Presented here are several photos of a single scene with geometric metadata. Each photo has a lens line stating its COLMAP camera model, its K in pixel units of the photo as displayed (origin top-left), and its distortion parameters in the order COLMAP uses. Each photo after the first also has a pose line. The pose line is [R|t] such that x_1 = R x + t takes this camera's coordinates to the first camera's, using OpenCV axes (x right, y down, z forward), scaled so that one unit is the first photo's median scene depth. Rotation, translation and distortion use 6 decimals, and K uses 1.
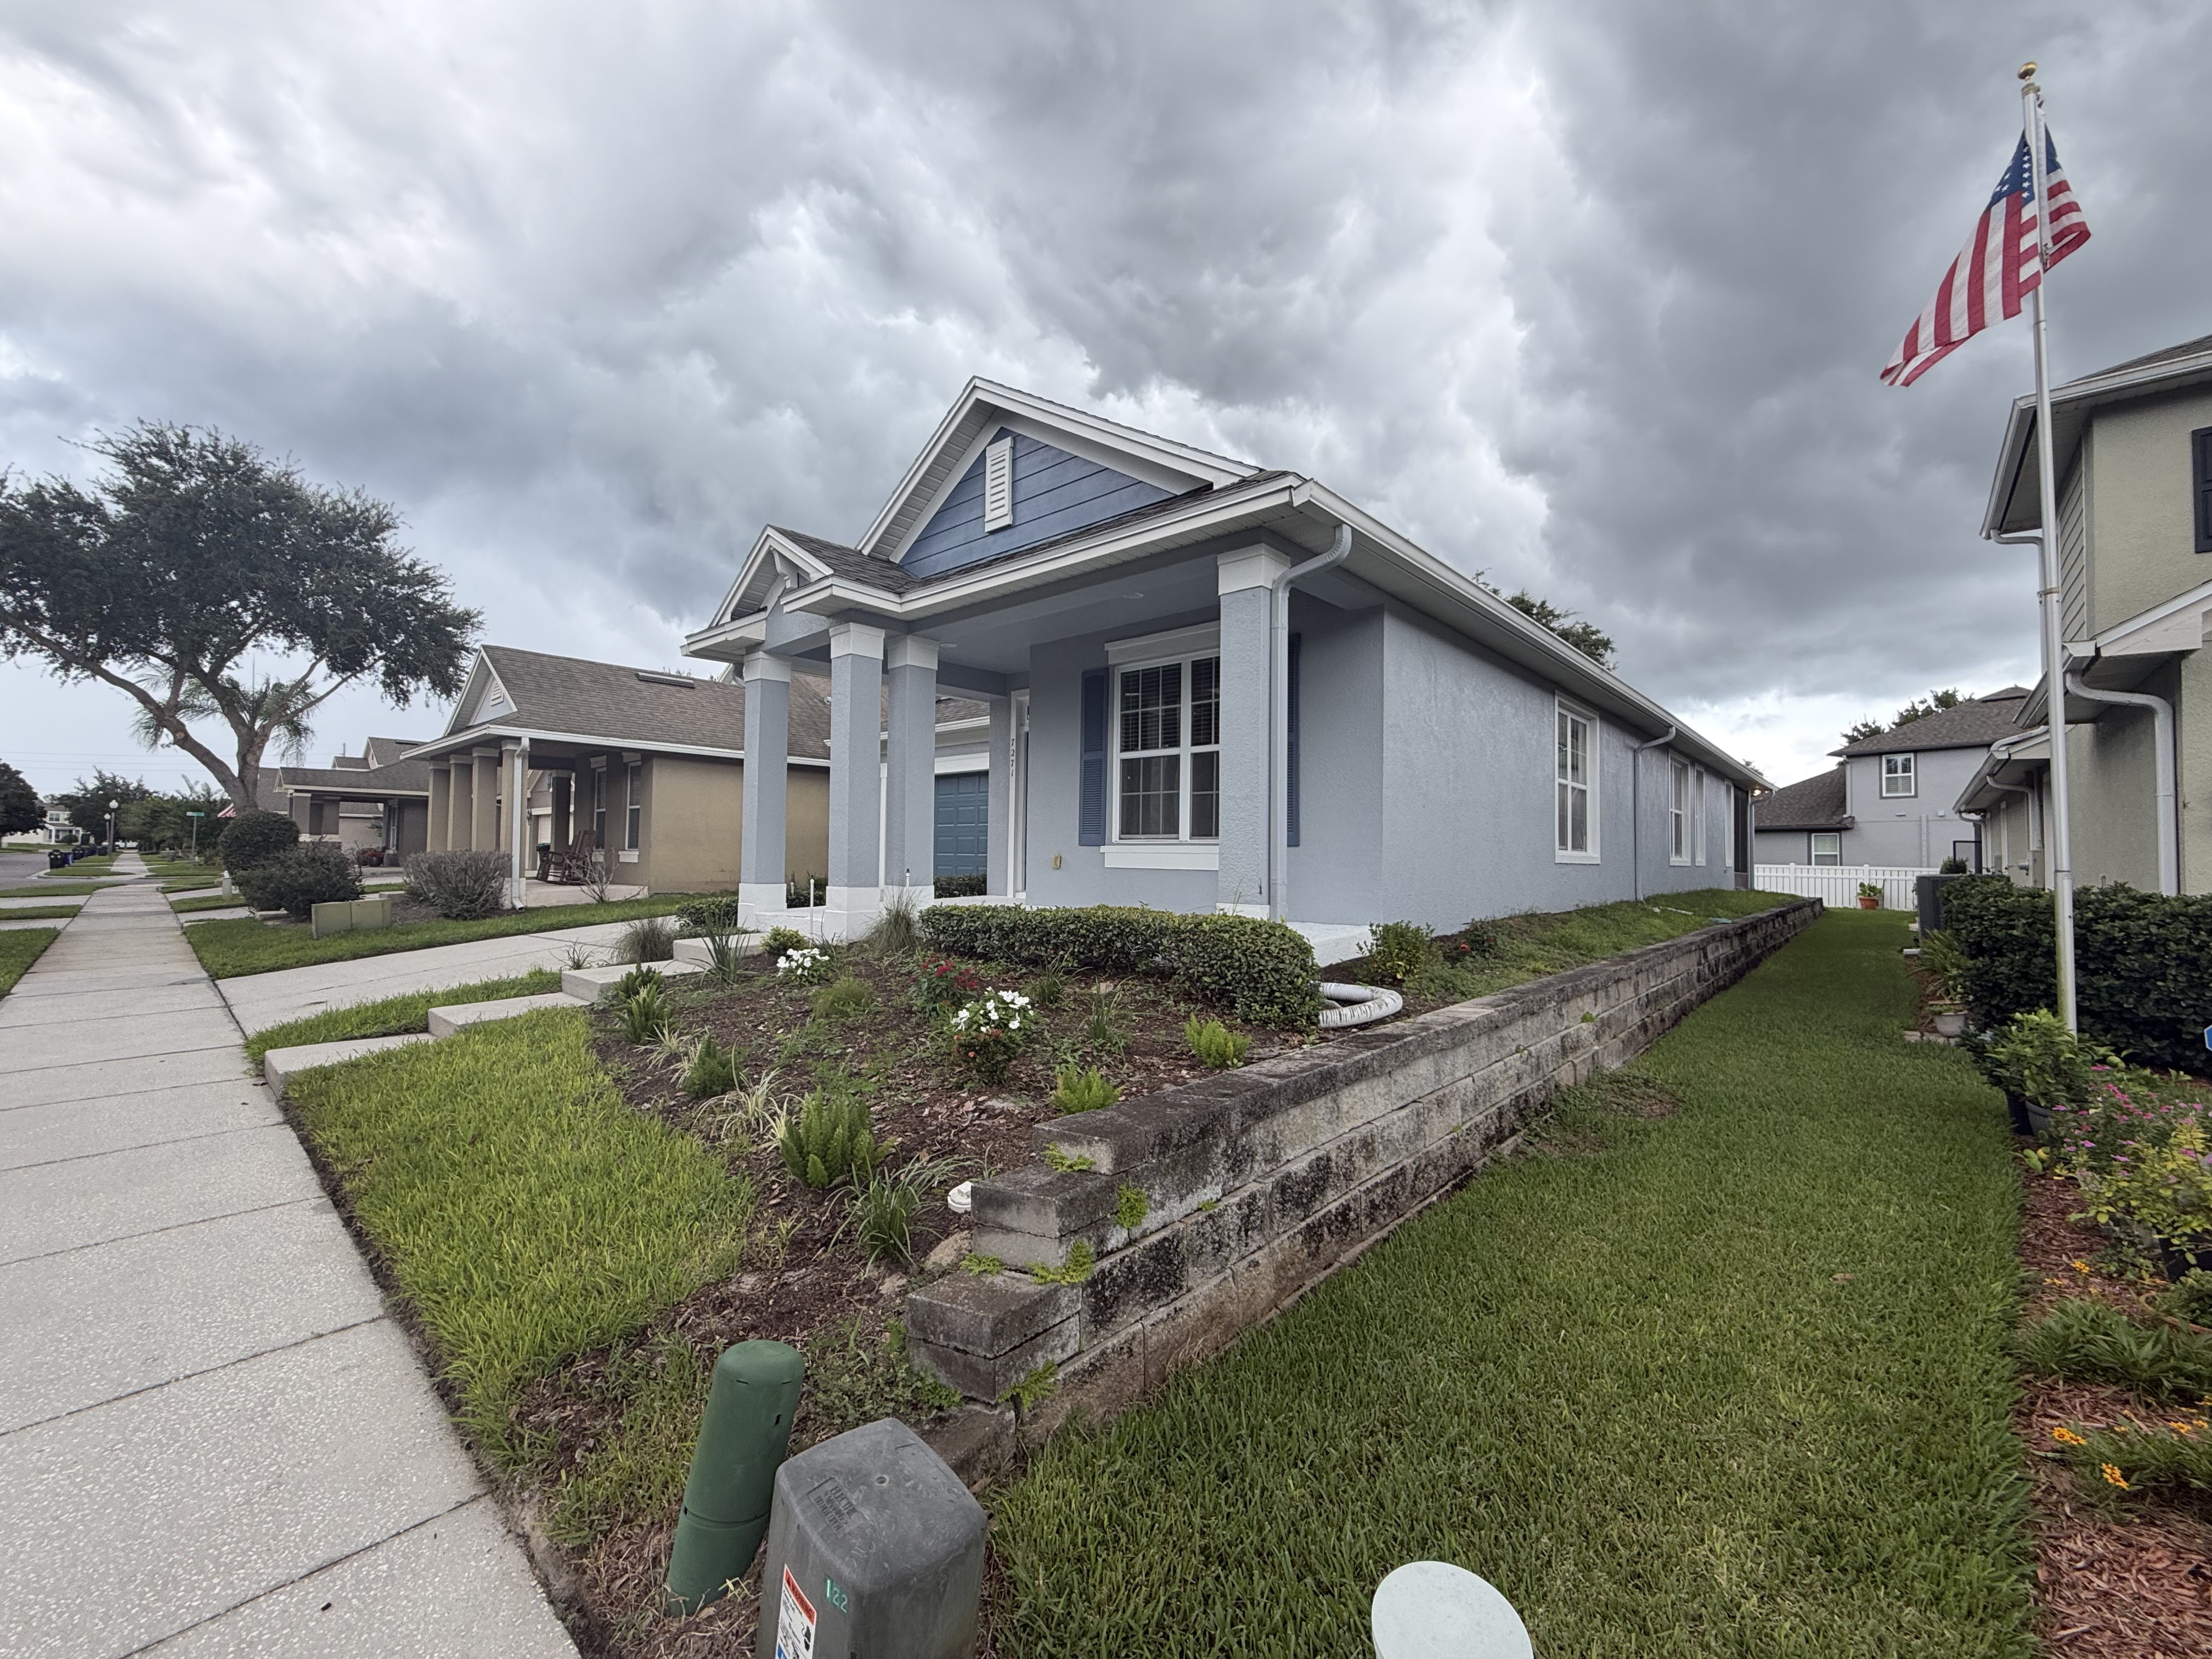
lens RADIAL K [[874.8, 0, 1106.0], [0, 874.8, 829.5], [0, 0, 1]] dist [0.023758, 0.000057]
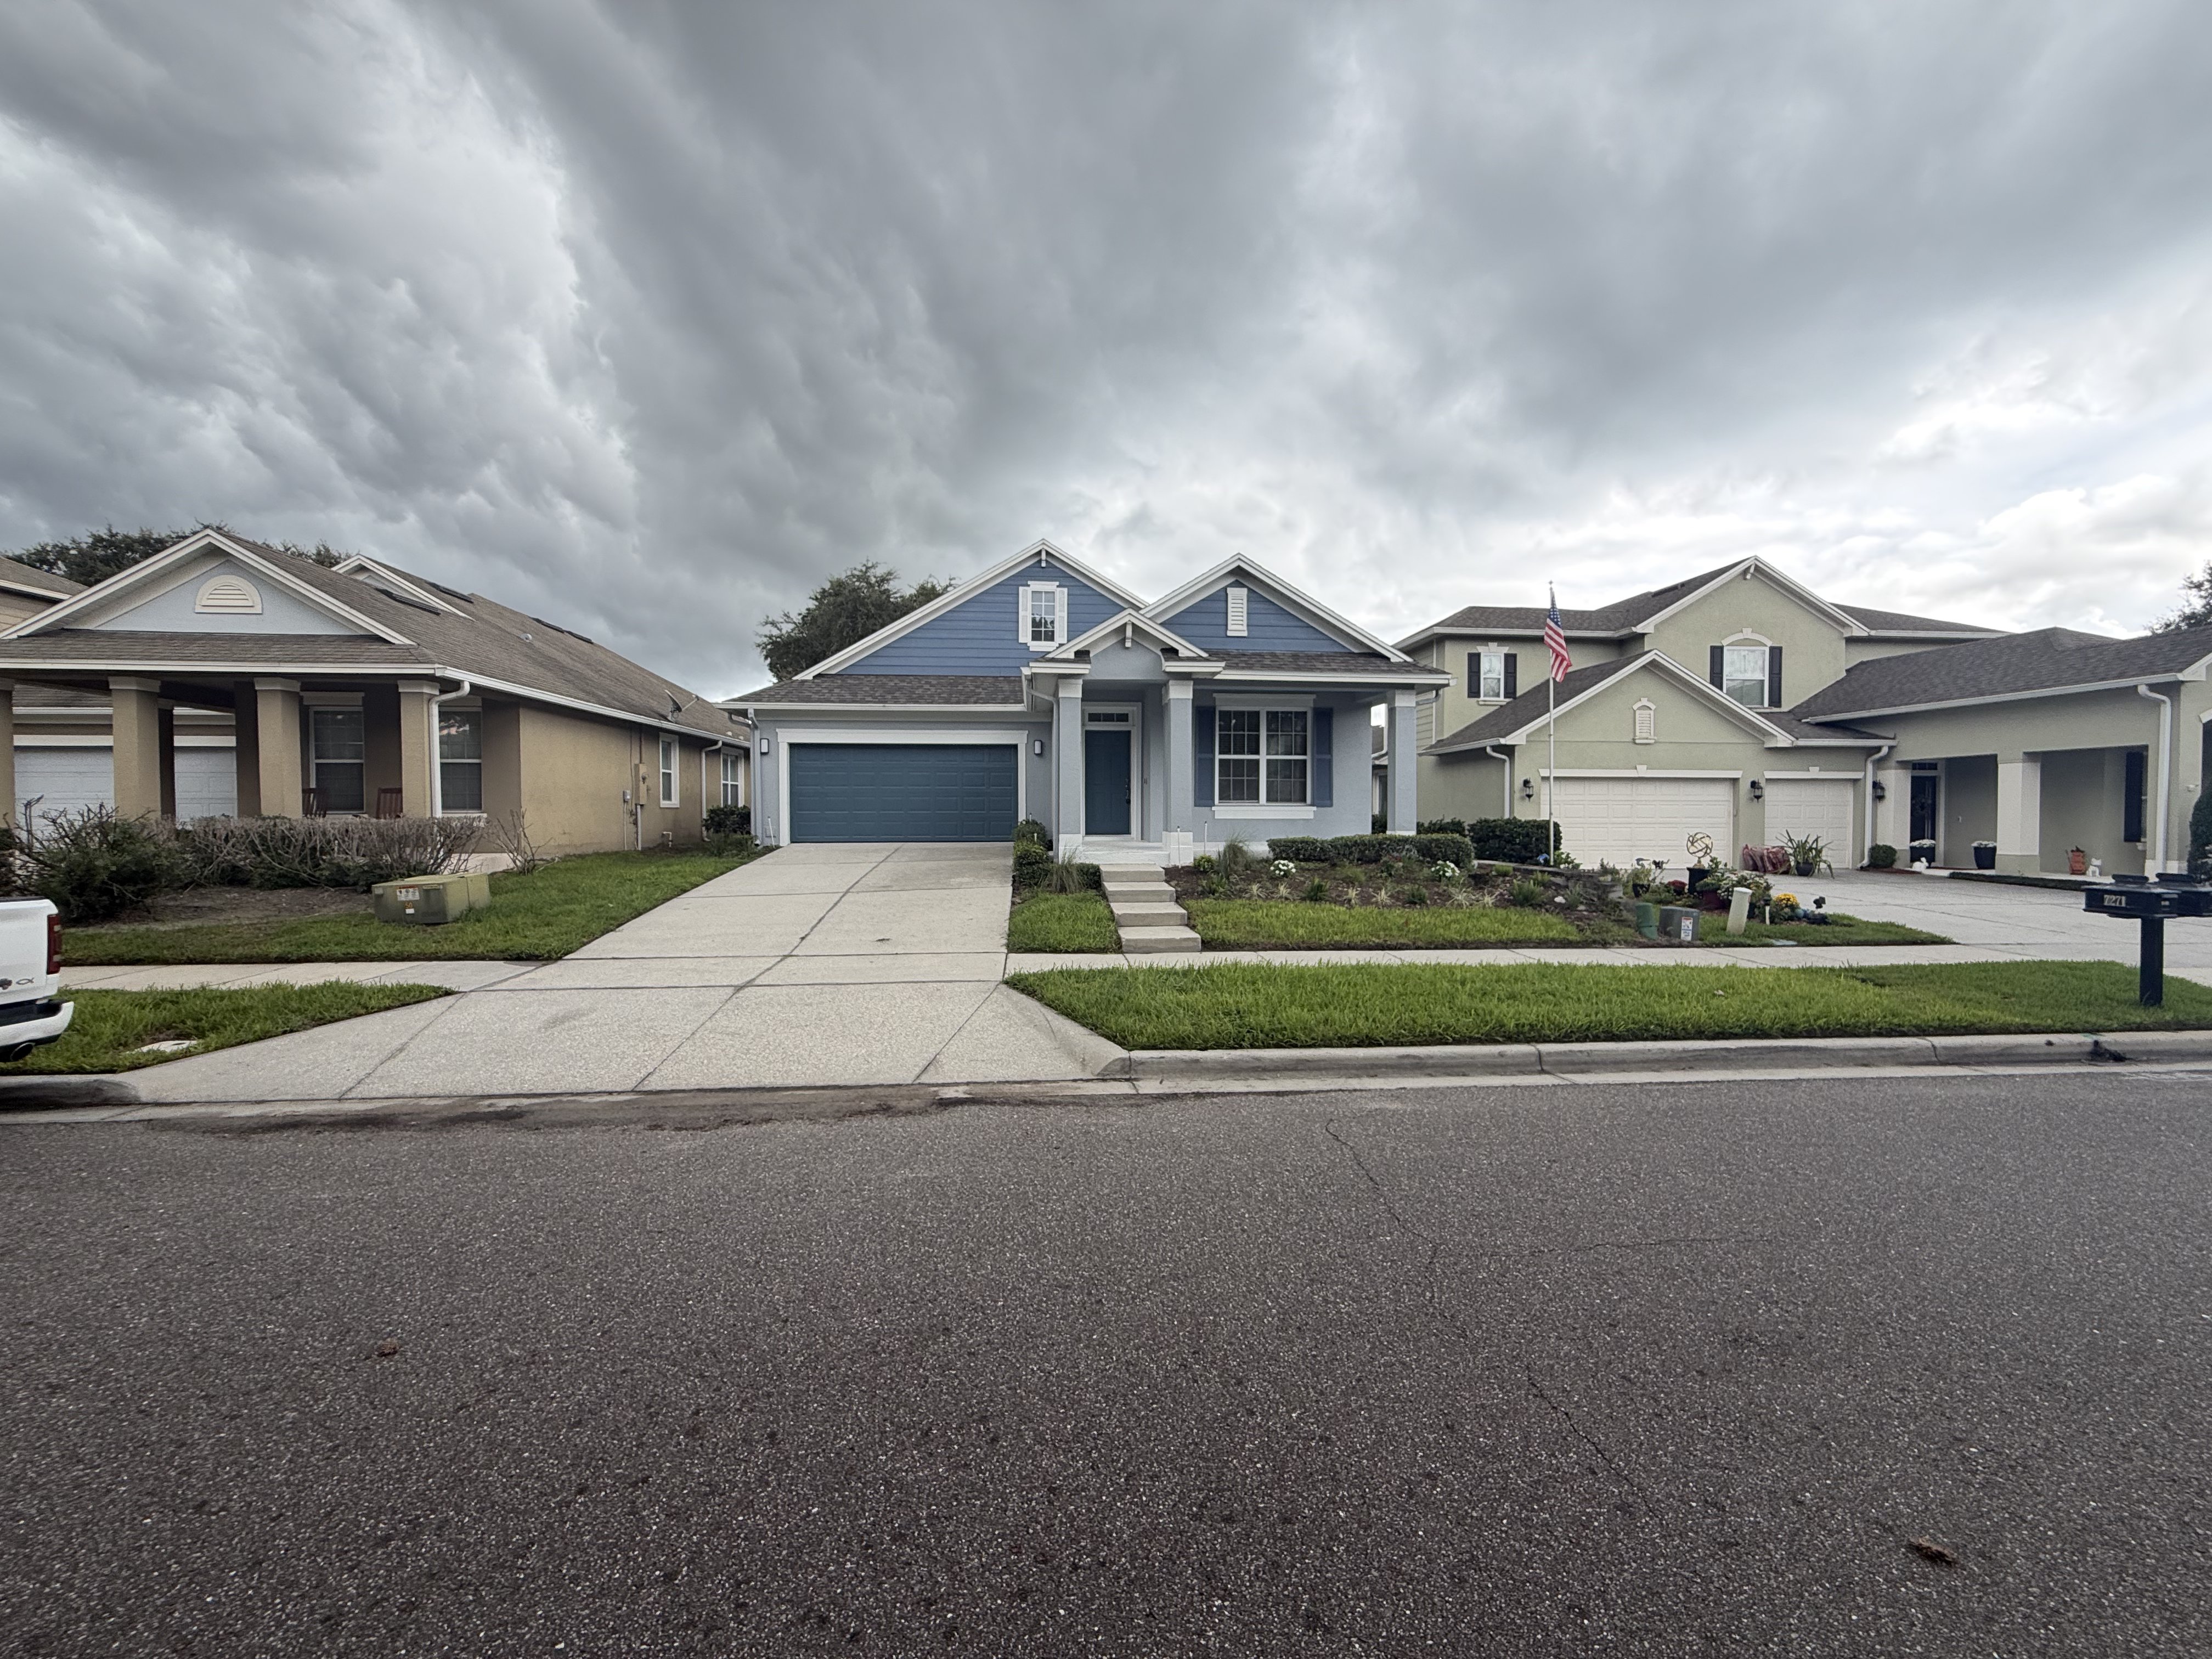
lens RADIAL K [[874.8, 0, 1106.0], [0, 874.8, 829.5], [0, 0, 1]] dist [0.023758, 0.000057]
pose [[0.673490, -0.030787, 0.738555, -1.529635], [-0.012206, 0.998533, 0.052755, -0.027776], [-0.739096, -0.044545, 0.672126, -0.044555]]
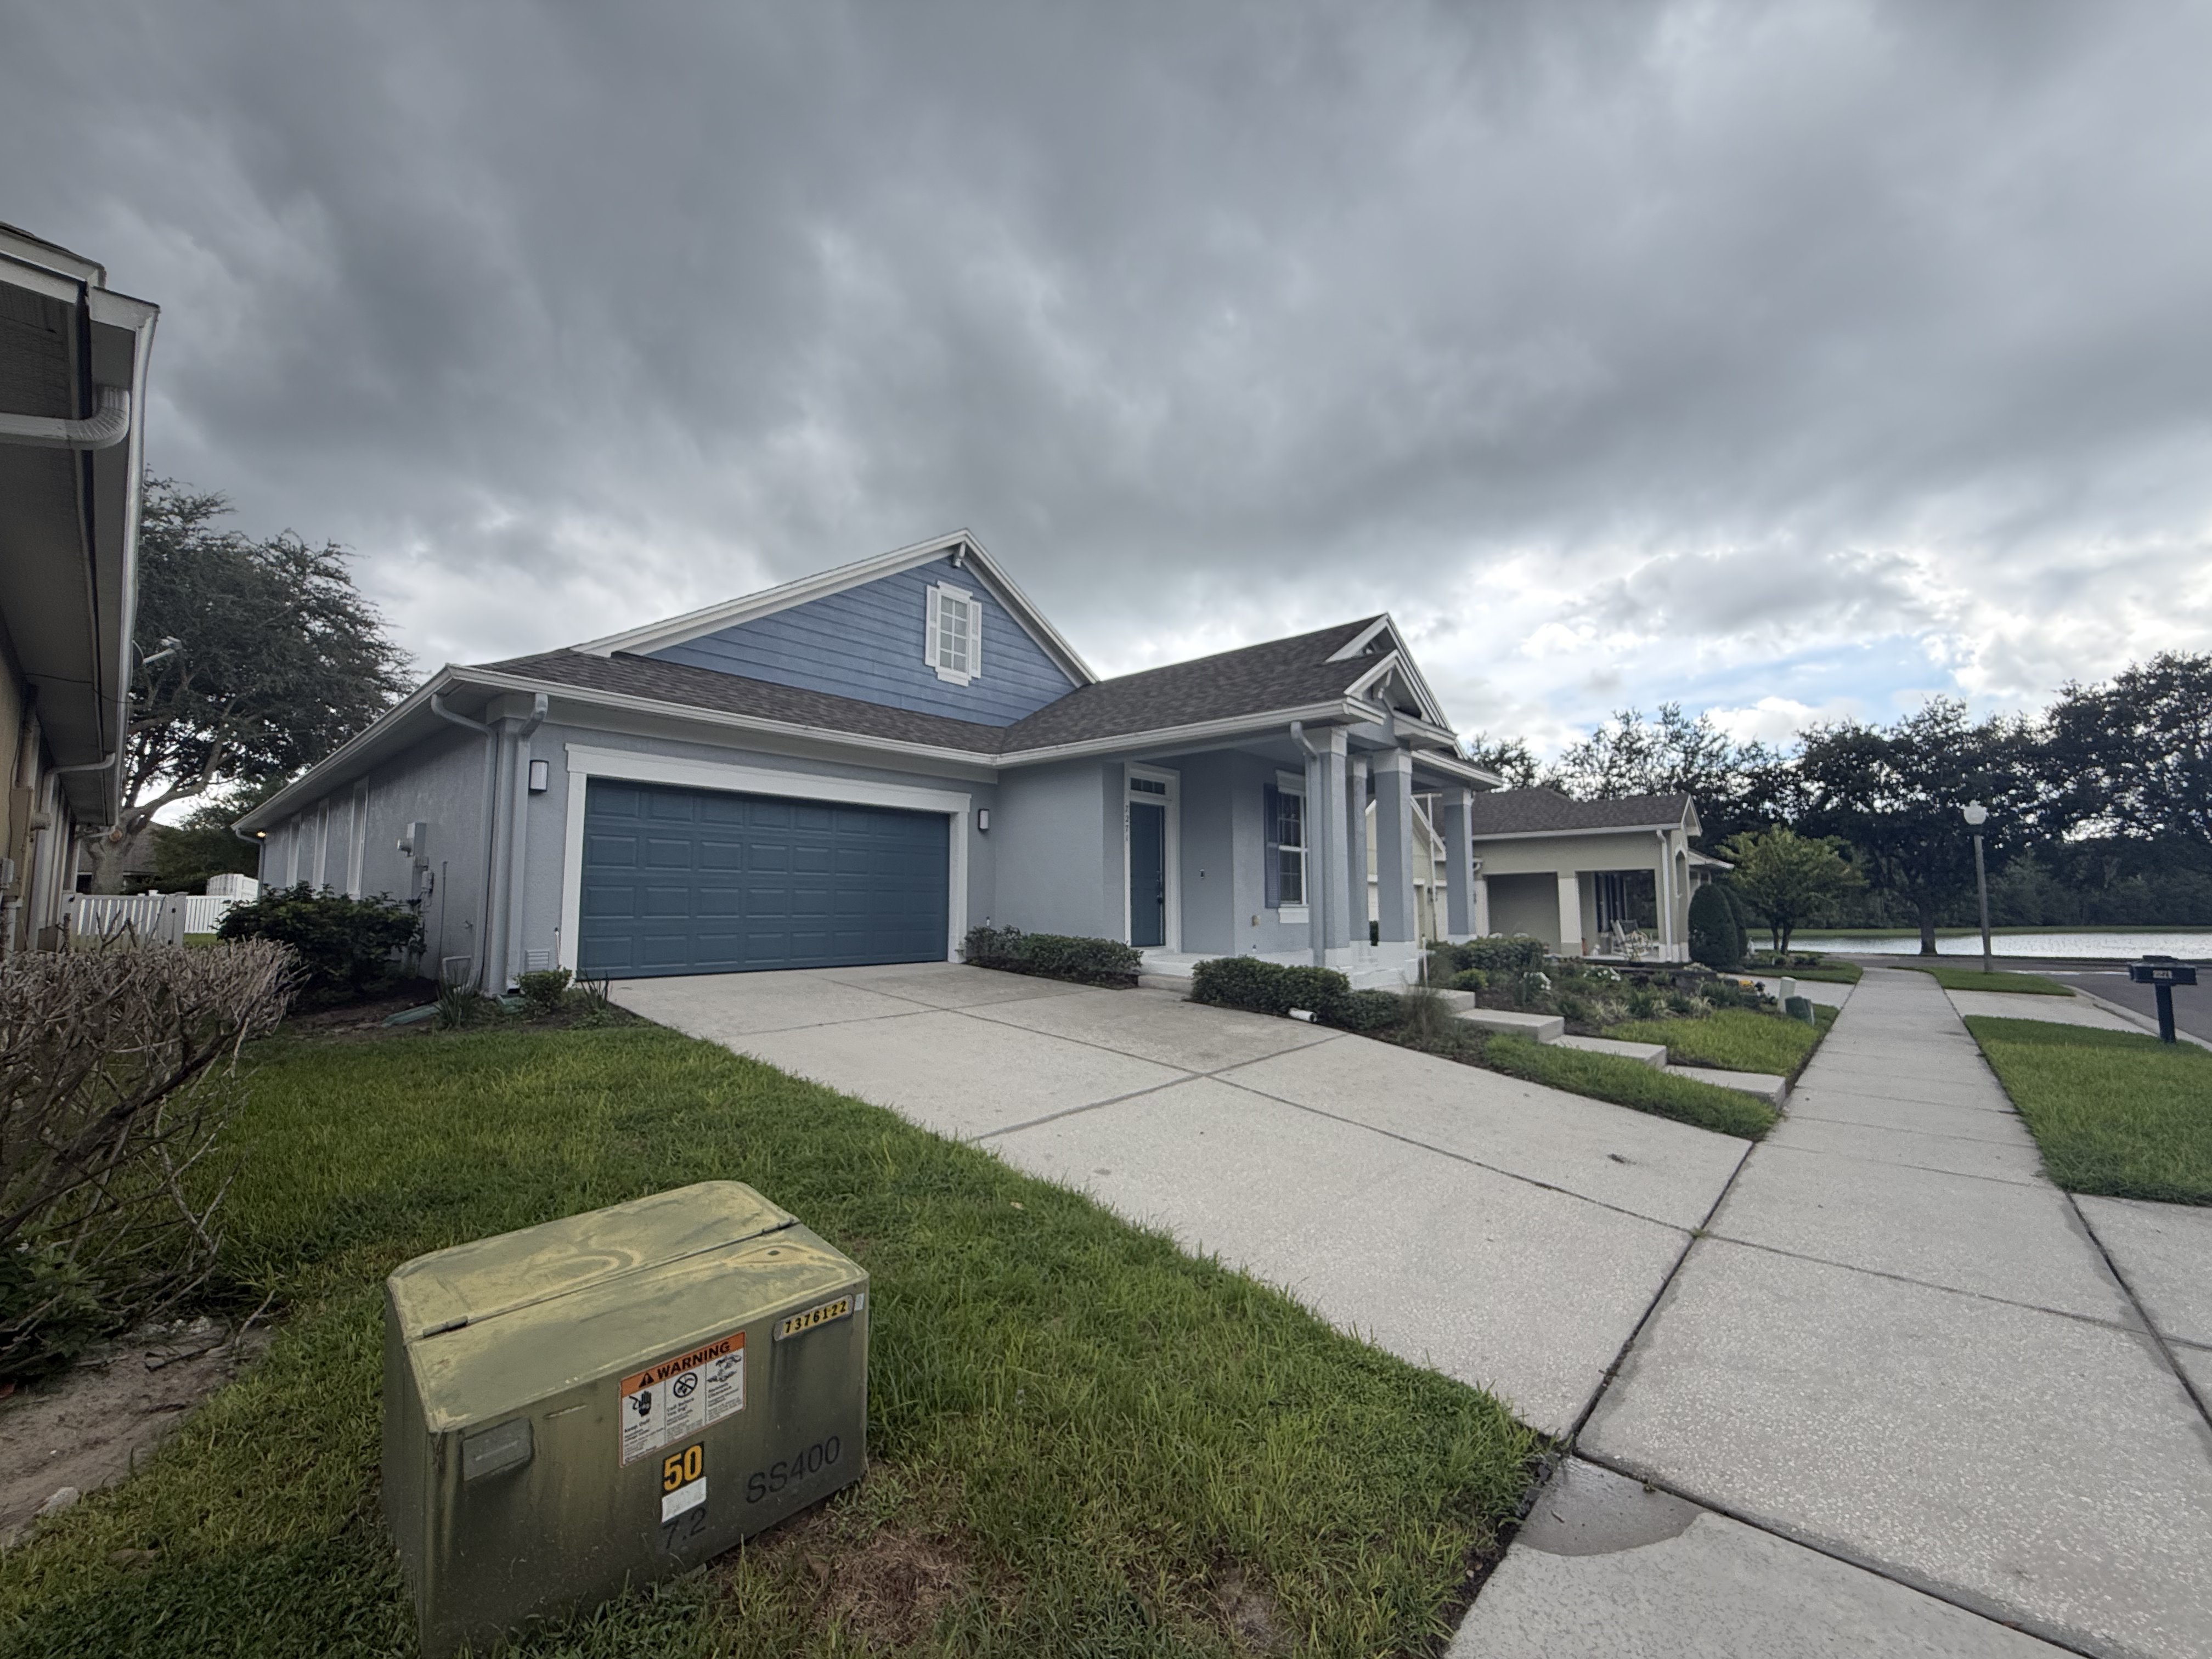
lens RADIAL K [[874.8, 0, 1106.0], [0, 874.8, 829.5], [0, 0, 1]] dist [0.023758, 0.000057]
pose [[-0.010887, 0.077482, 0.996934, -1.506734], [-0.028414, 0.996567, -0.077764, 0.010659], [-0.999537, -0.029173, -0.008648, 1.349627]]
